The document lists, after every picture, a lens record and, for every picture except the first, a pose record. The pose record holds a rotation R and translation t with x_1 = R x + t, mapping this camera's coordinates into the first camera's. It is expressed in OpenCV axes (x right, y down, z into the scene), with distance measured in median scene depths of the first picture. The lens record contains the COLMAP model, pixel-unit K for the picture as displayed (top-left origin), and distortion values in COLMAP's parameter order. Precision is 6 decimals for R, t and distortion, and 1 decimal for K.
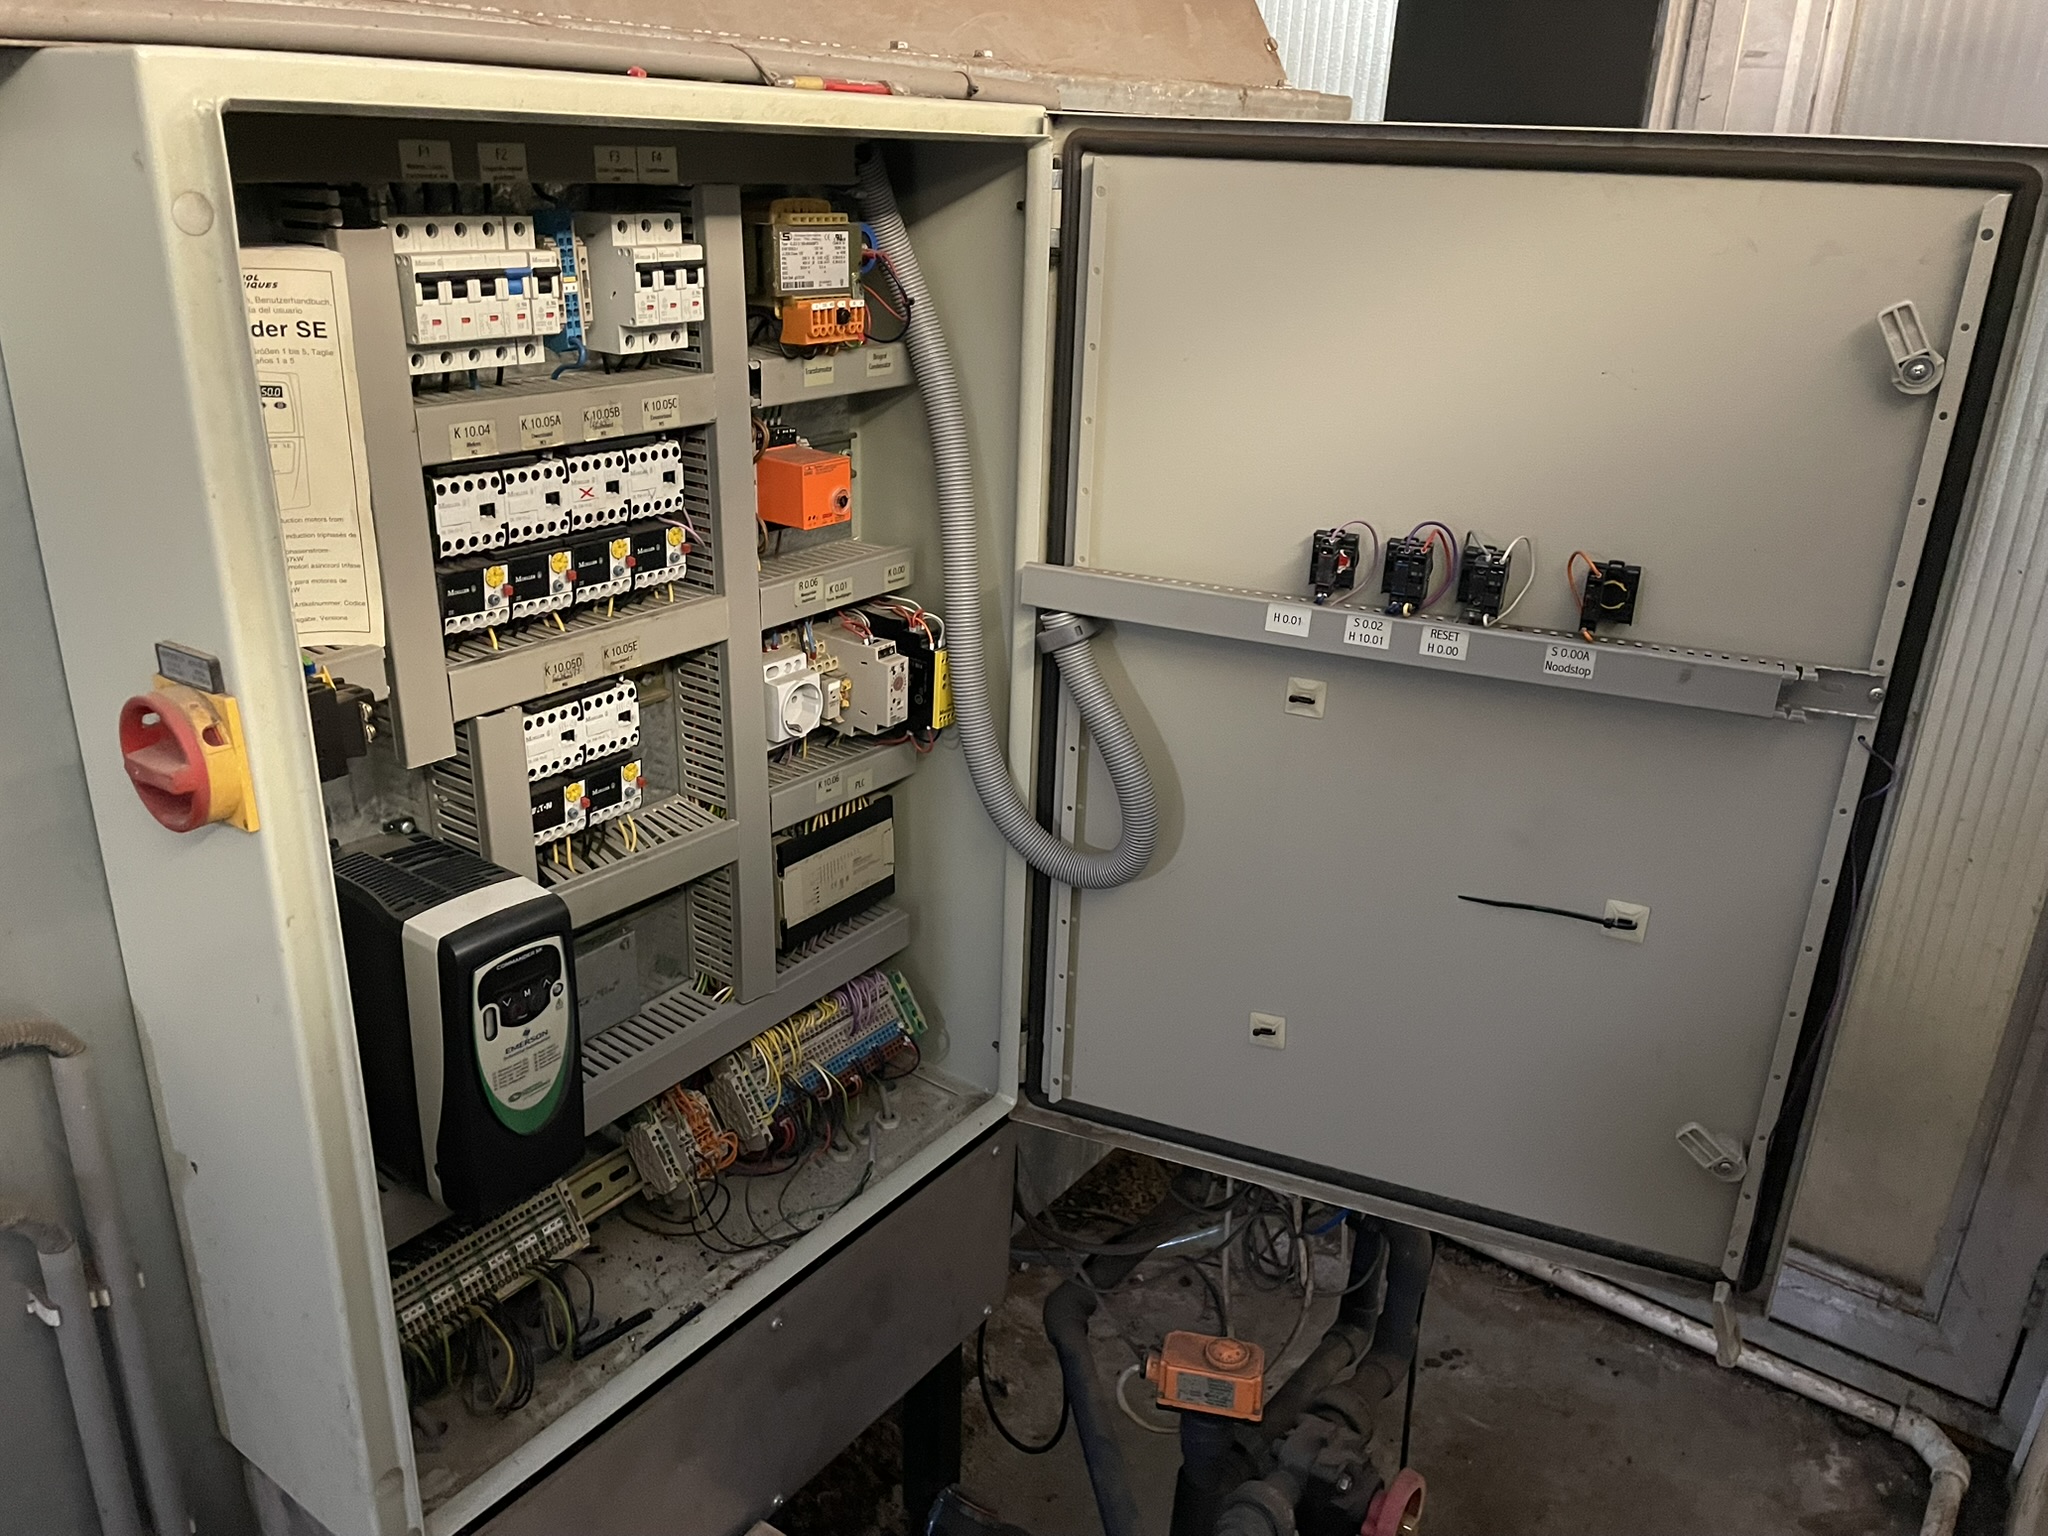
lens RADIAL K [[1532.7, 0, 1022.7], [0, 1532.7, 773.1], [0, 0, 1]] dist [0.090106, -0.099813]
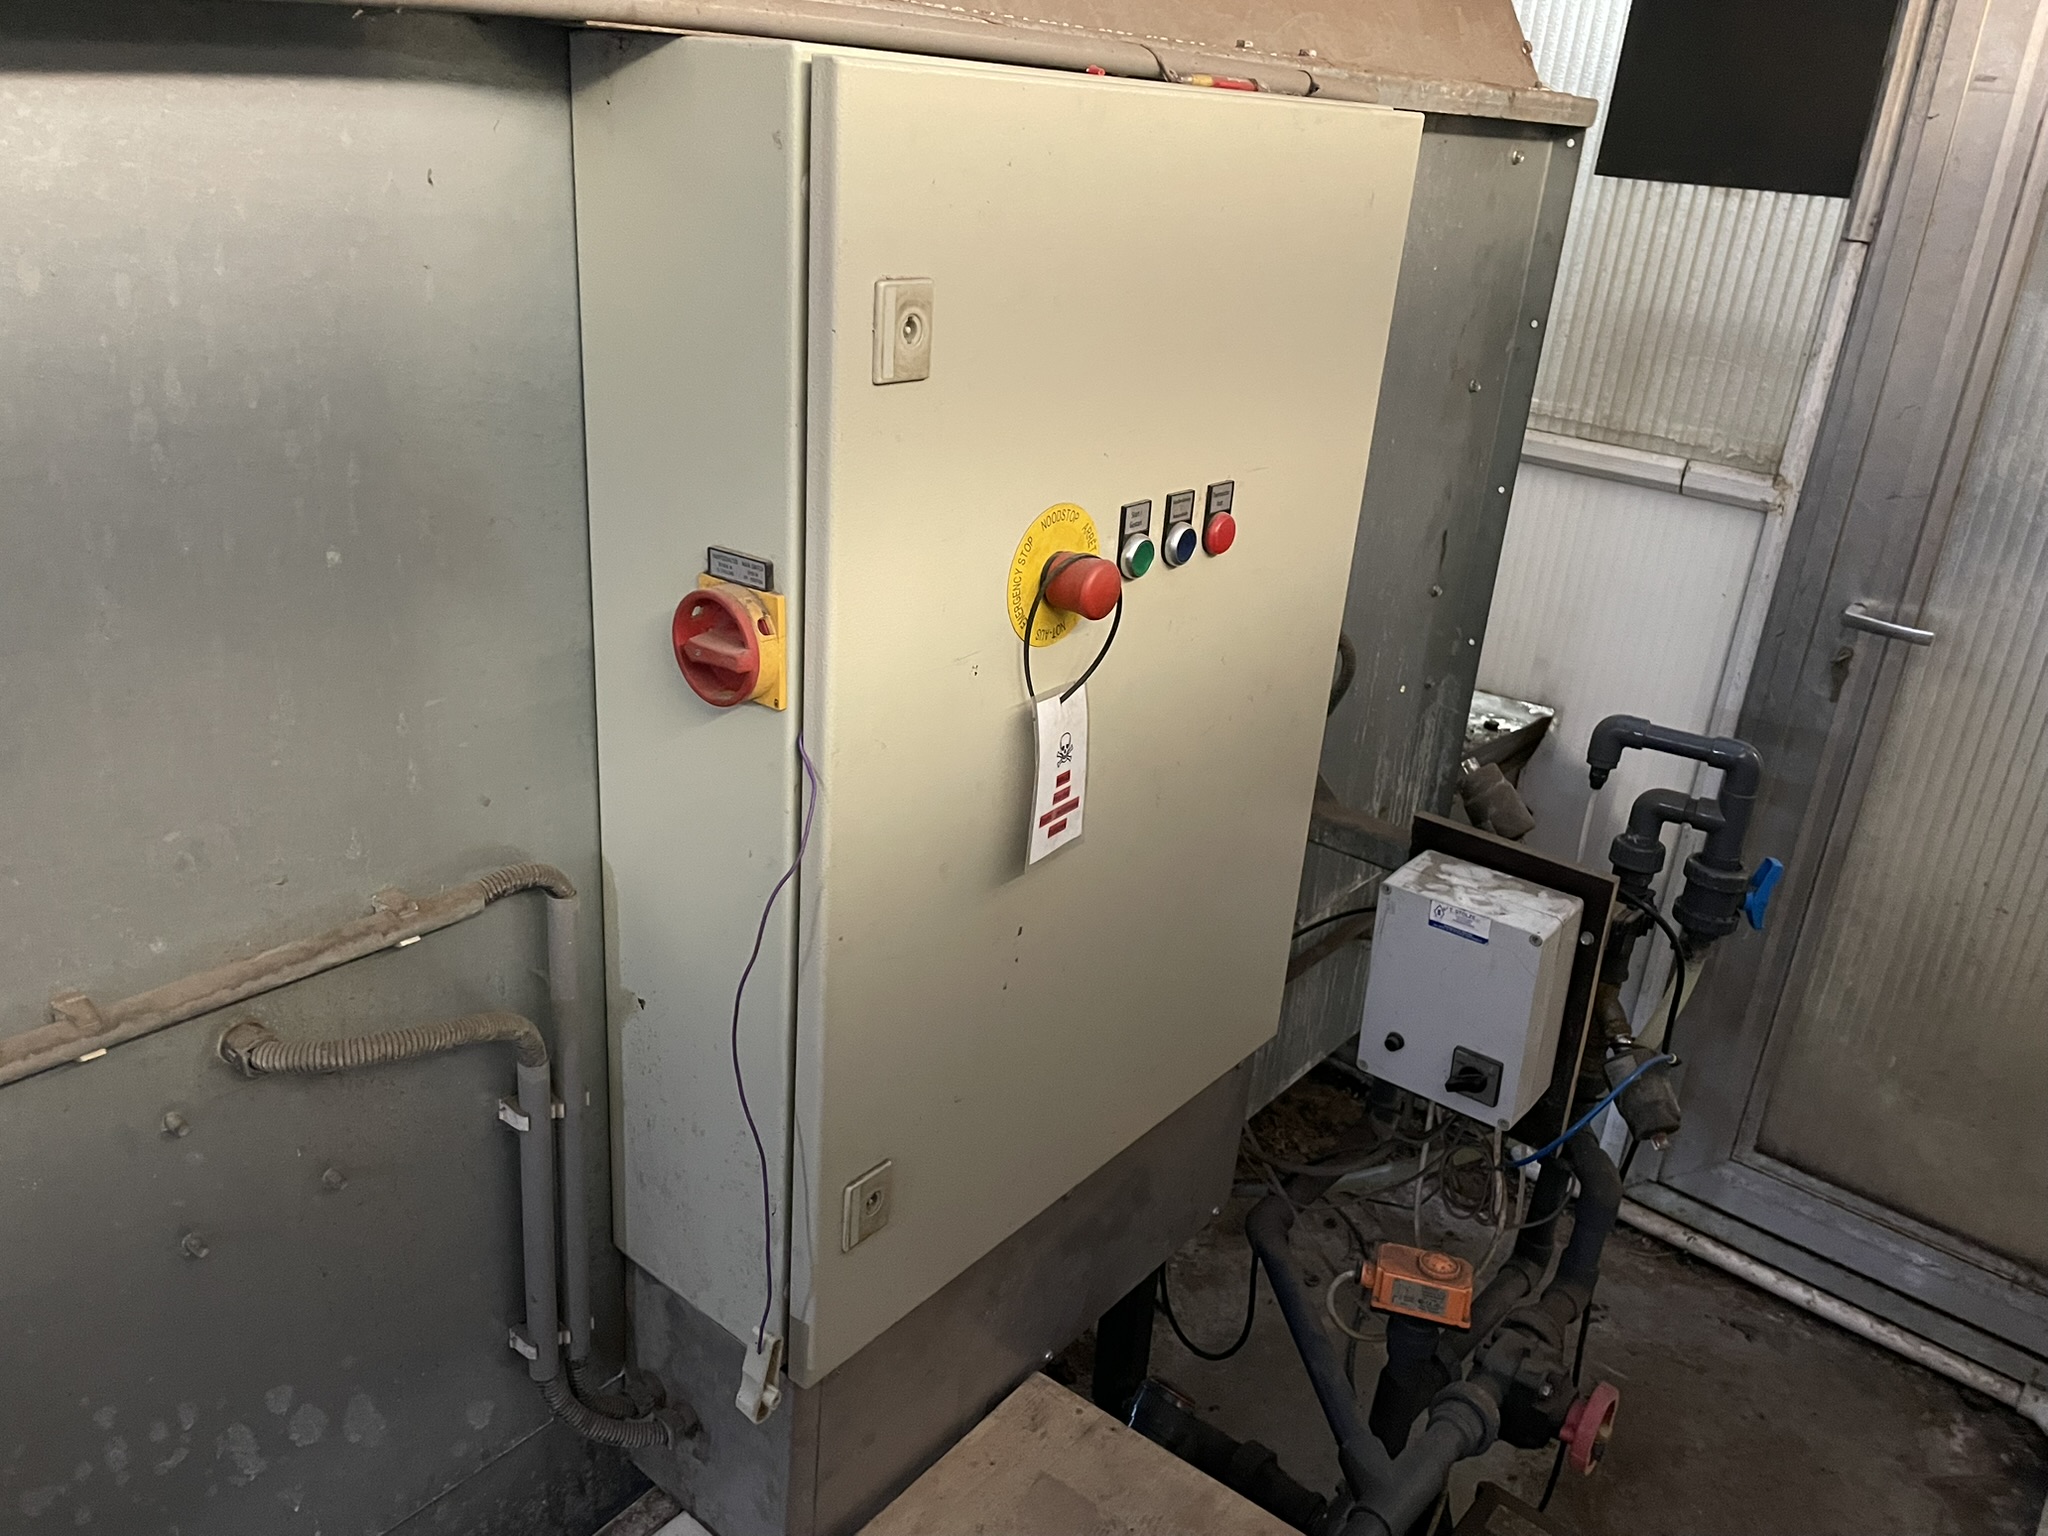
lens RADIAL K [[1532.7, 0, 1038.5], [0, 1532.7, 766.3], [0, 0, 1]] dist [0.090106, -0.099813]
pose [[0.997821, 0.058506, -0.030512, -0.117553], [-0.058107, 0.998215, 0.013808, 0.023994], [0.031265, -0.012005, 0.999439, -0.076619]]
